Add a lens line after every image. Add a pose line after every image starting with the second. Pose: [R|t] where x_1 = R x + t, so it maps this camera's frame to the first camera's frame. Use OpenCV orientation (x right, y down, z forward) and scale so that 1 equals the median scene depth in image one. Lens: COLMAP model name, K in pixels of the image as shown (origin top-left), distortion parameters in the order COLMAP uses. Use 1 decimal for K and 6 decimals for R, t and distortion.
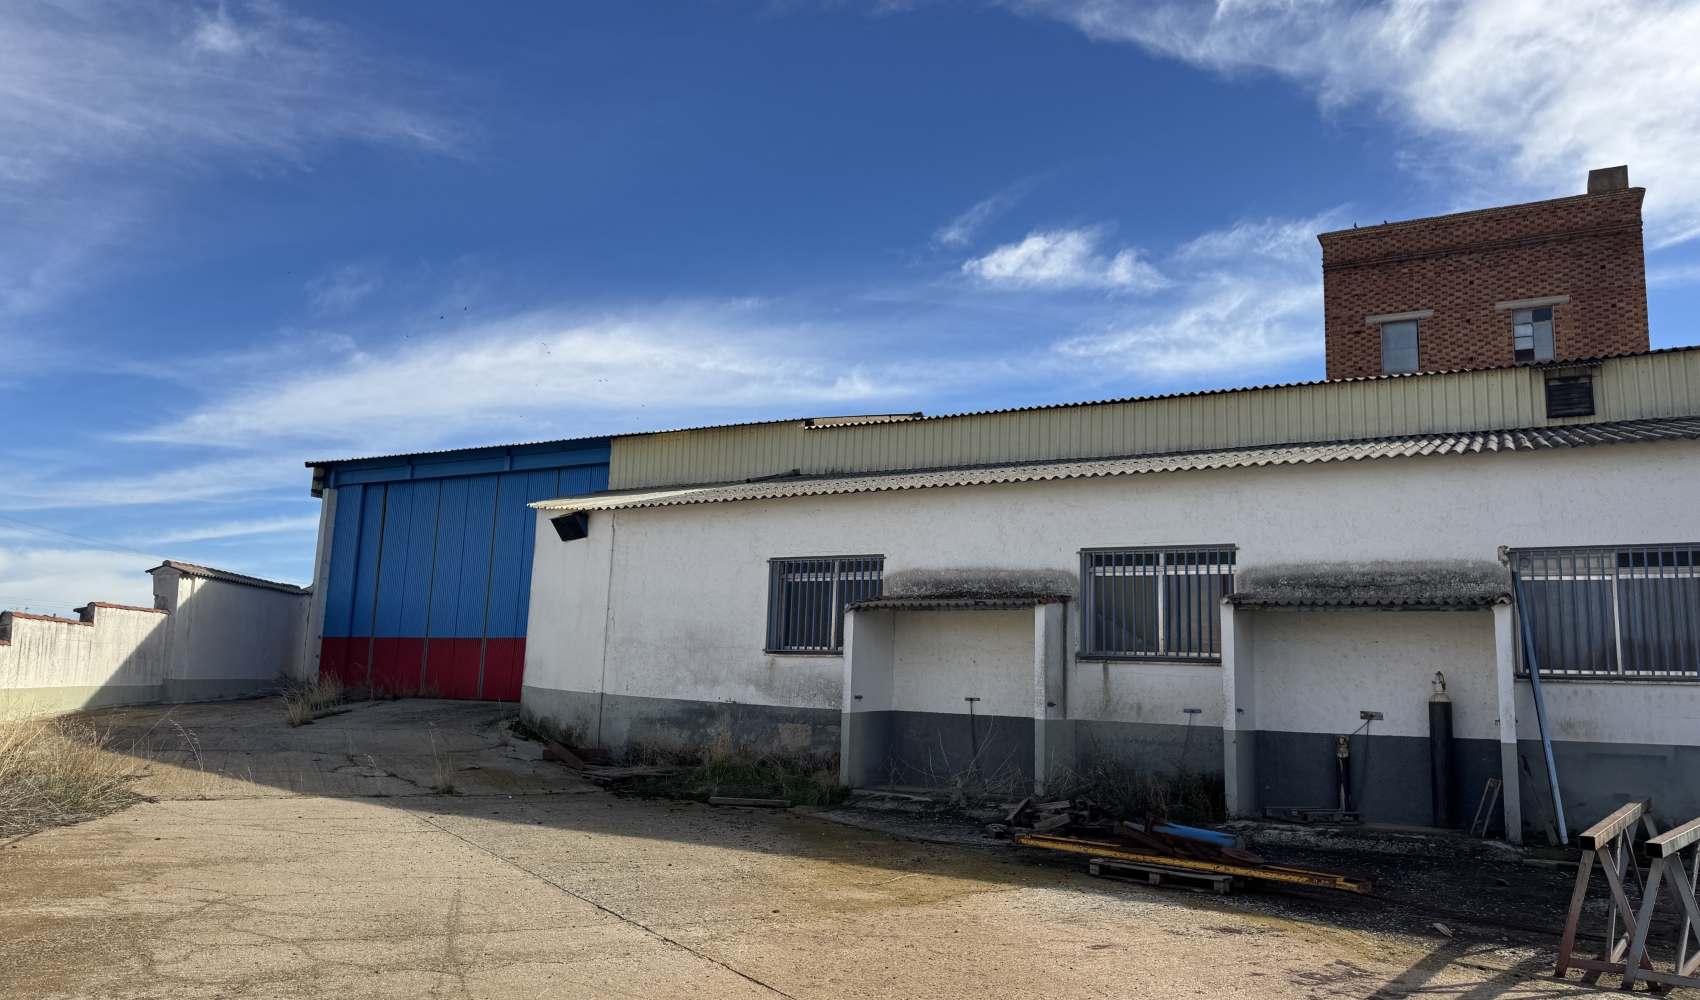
lens RADIAL K [[1216.2, 0, 858.1], [0, 1216.2, 498.5], [0, 0, 1]] dist [0.112603, -0.121104]
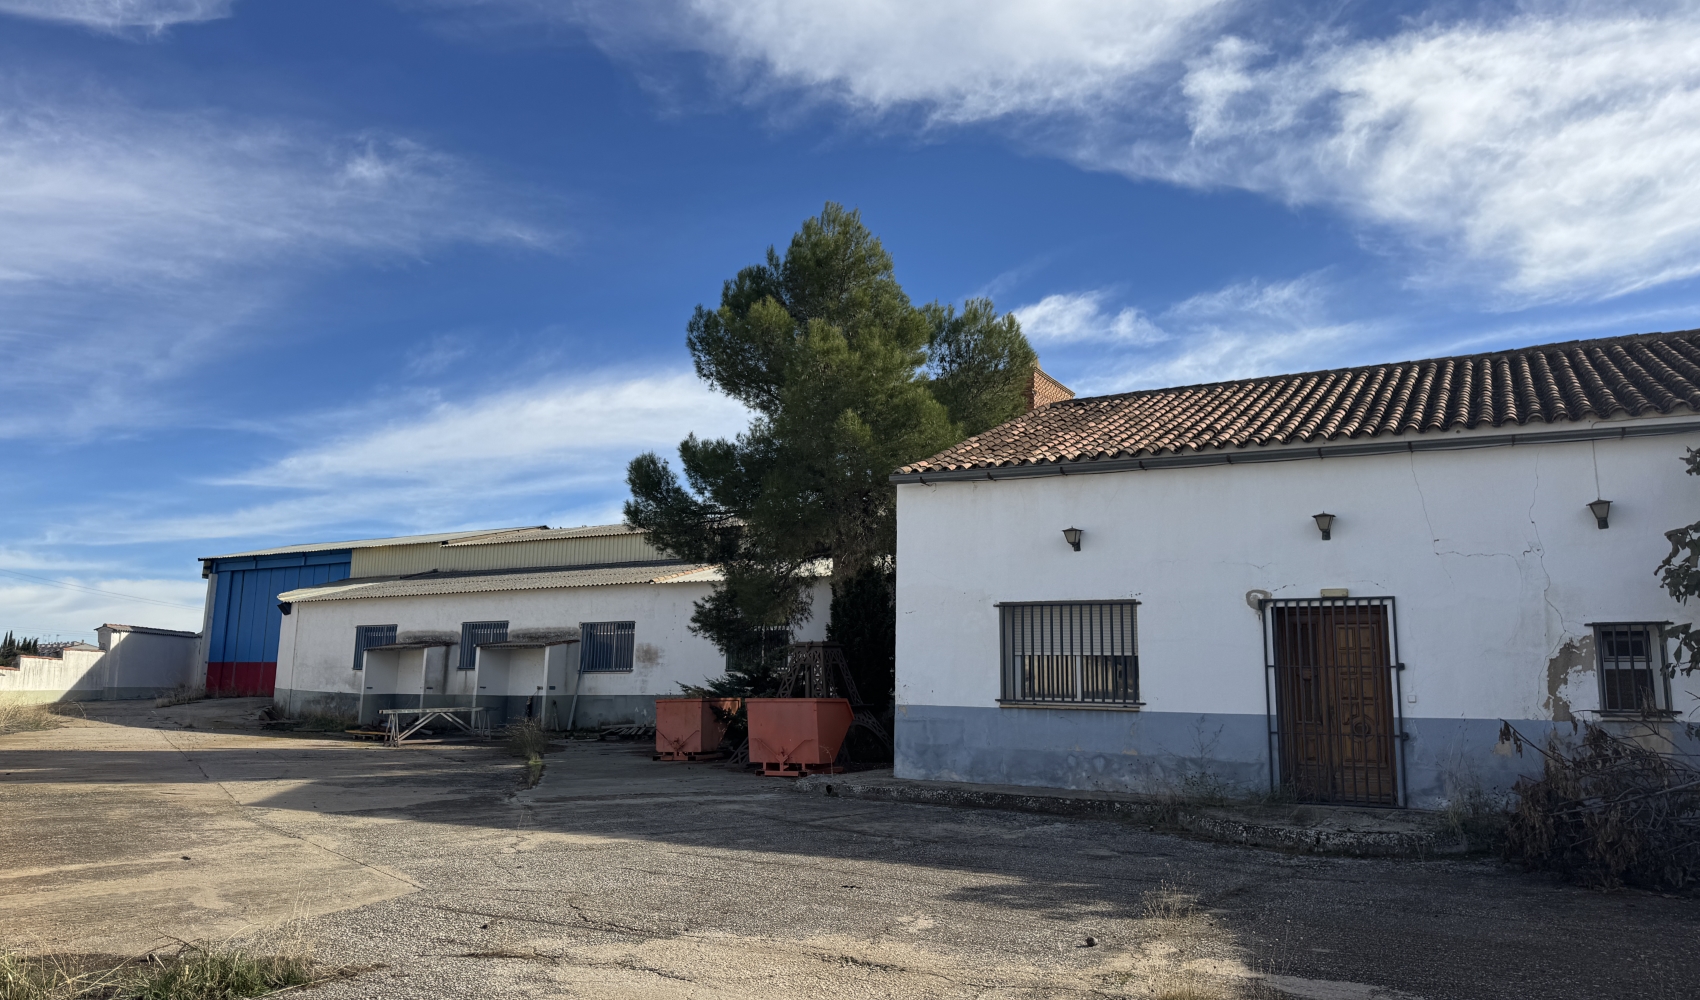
lens RADIAL K [[1216.2, 0, 845.9], [0, 1216.2, 497.6], [0, 0, 1]] dist [0.112603, -0.121104]
pose [[0.999294, -0.019389, -0.032184, 0.649293], [0.019135, 0.999783, -0.008196, -0.107264], [0.032336, 0.007574, 0.999448, -0.876349]]
